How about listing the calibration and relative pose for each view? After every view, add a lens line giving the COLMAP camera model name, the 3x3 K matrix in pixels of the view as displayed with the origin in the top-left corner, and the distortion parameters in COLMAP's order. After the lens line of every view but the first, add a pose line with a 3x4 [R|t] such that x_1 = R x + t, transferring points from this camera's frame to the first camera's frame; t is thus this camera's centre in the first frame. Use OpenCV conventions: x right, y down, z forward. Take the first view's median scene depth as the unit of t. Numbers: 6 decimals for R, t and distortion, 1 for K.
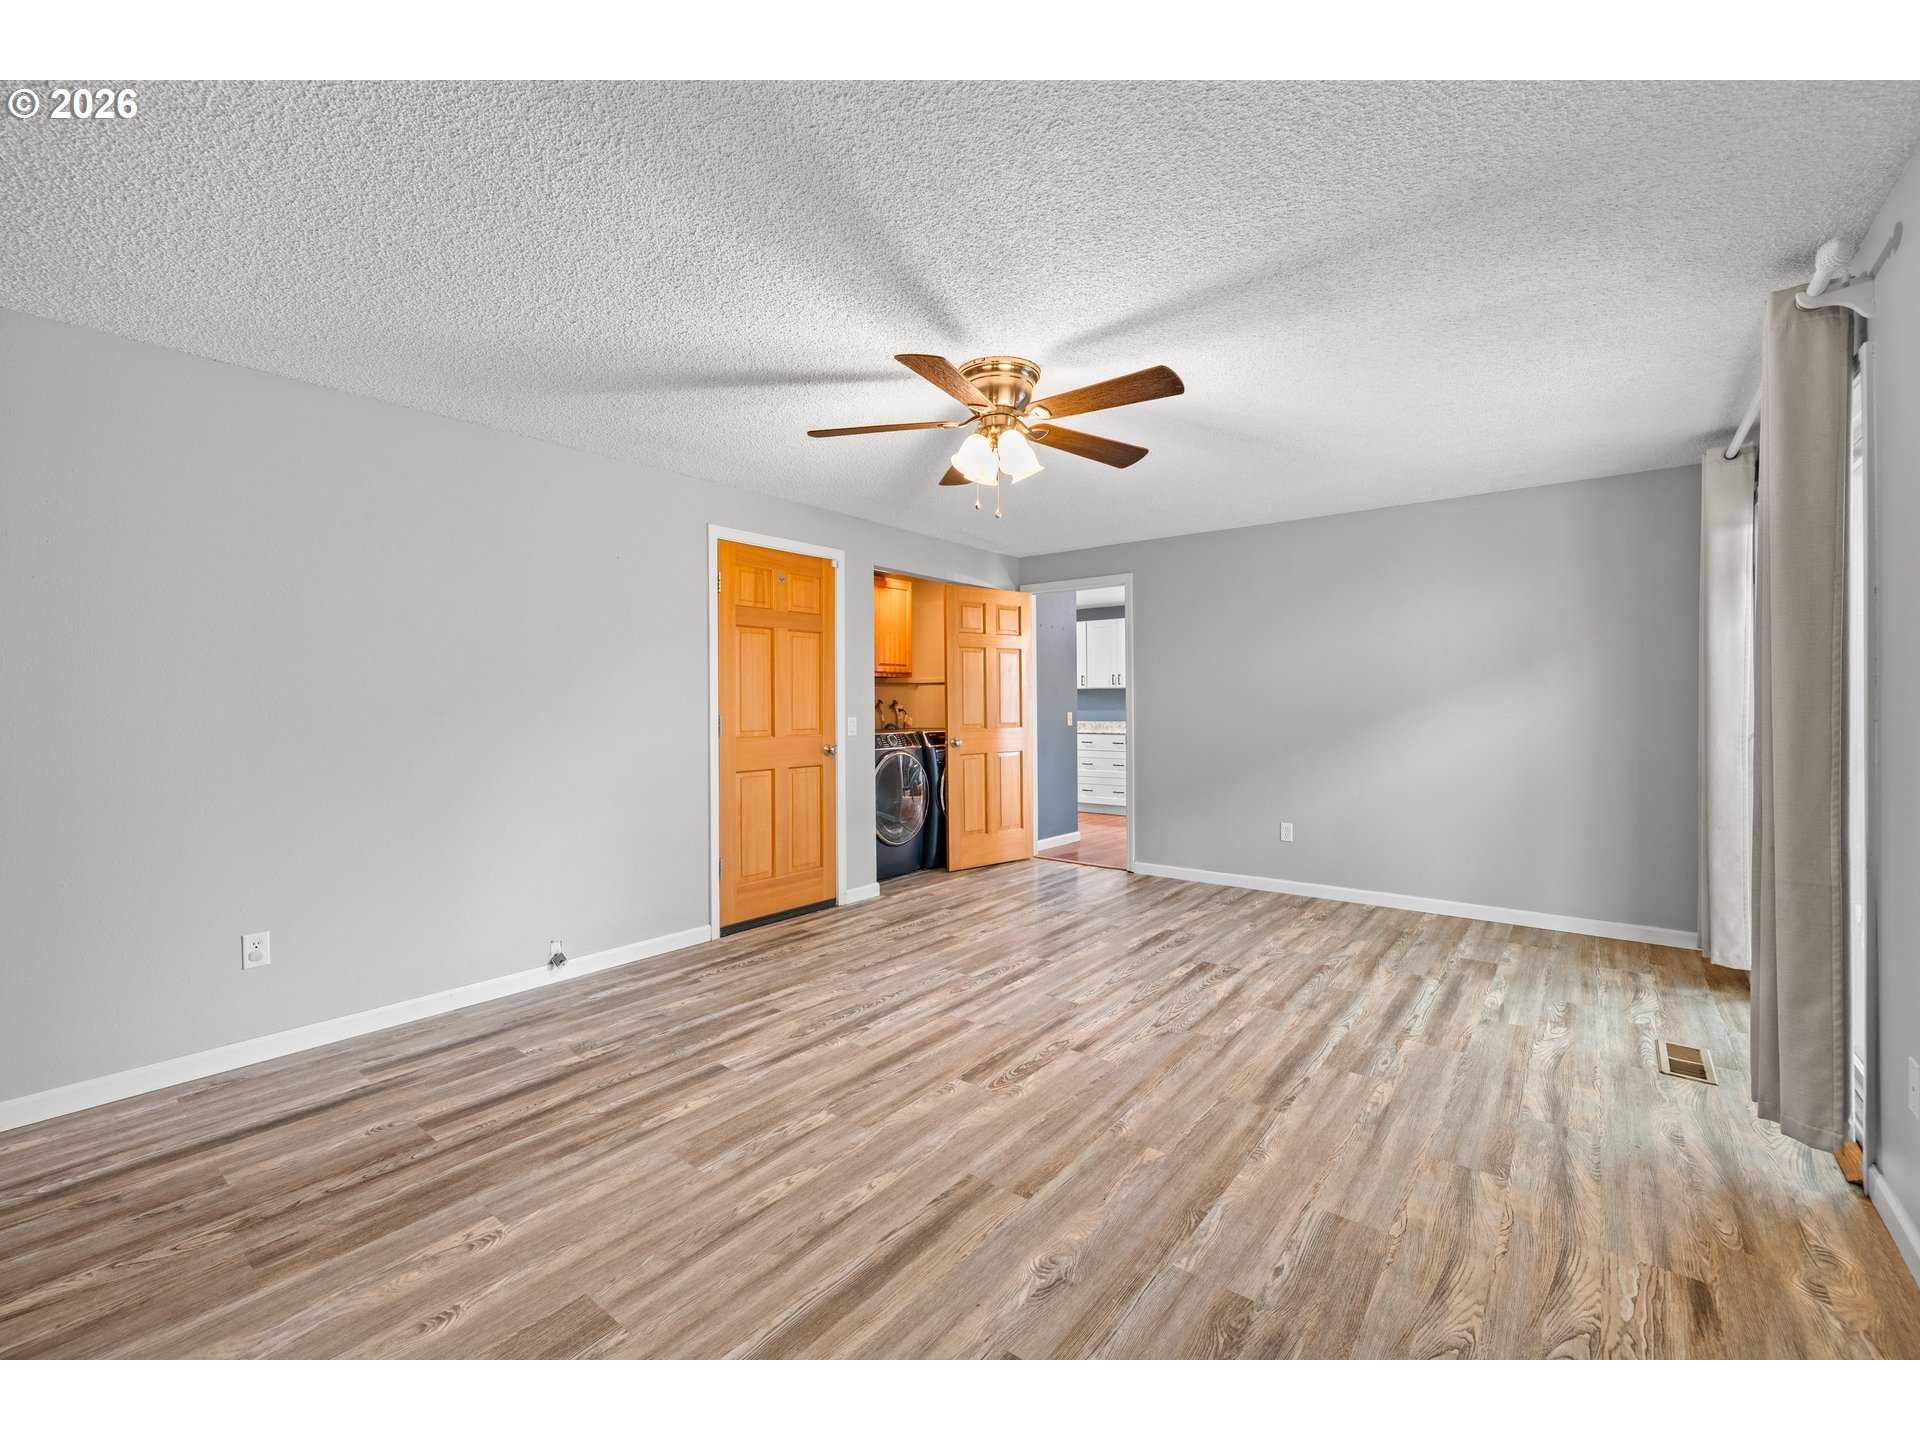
lens RADIAL K [[809.8, 0, 963.3], [0, 809.8, 694.3], [0, 0, 1]] dist [-0.001572, 0.000031]
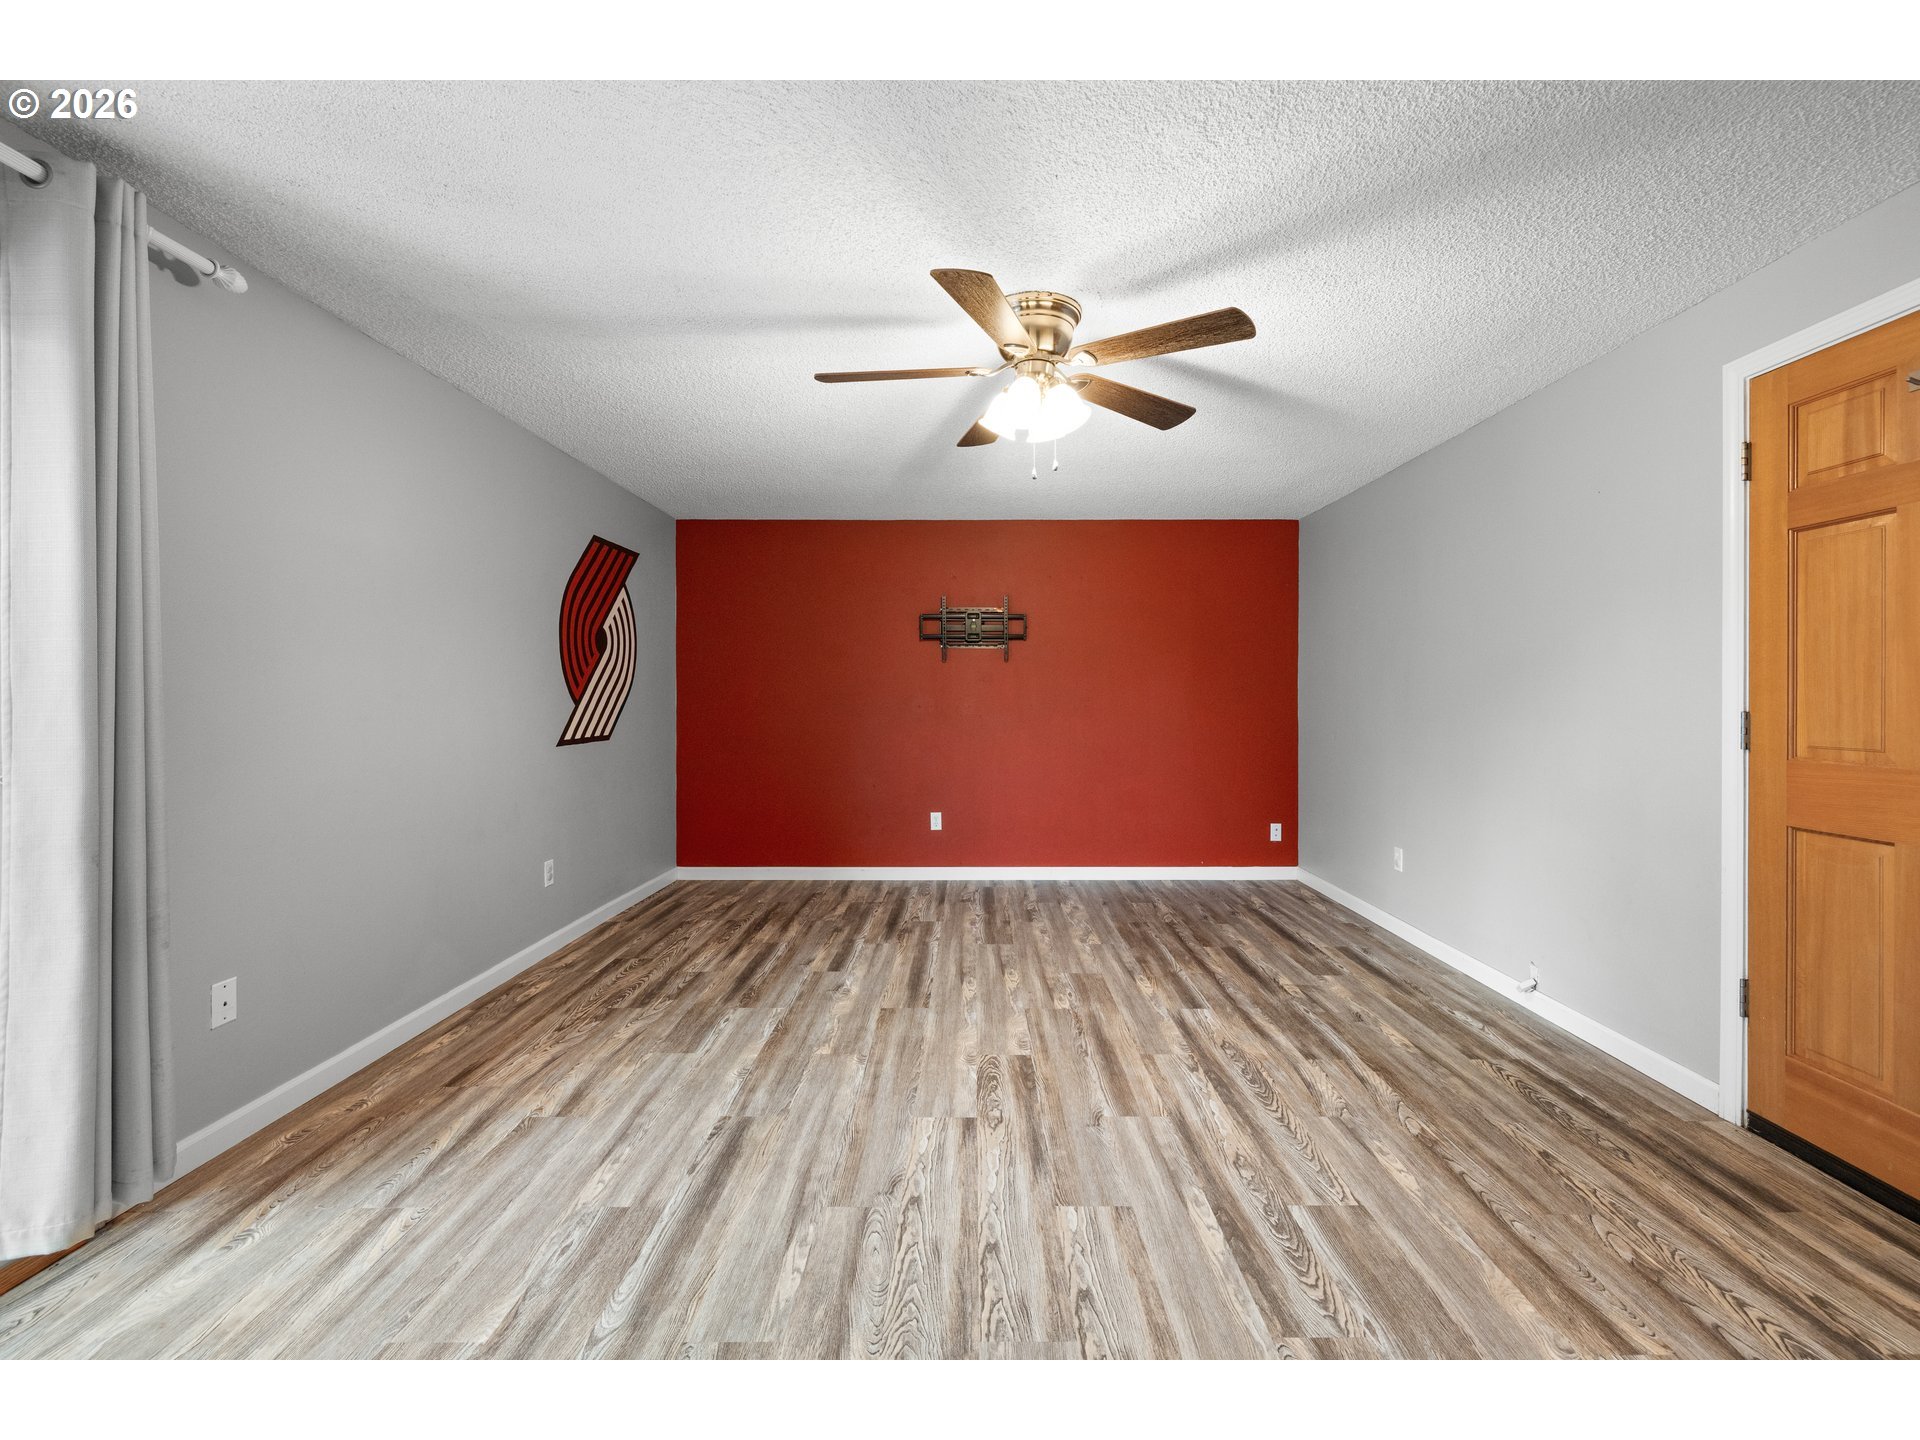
lens RADIAL K [[821.4, 0, 977.1], [0, 821.4, 706.5], [0, 0, 1]] dist [-0.001360, -0.000011]
pose [[-0.785478, 0.008317, -0.618833, 0.581013], [0.008574, 0.999960, 0.002557, 0.022438], [0.618830, -0.003297, -0.785518, 1.501654]]
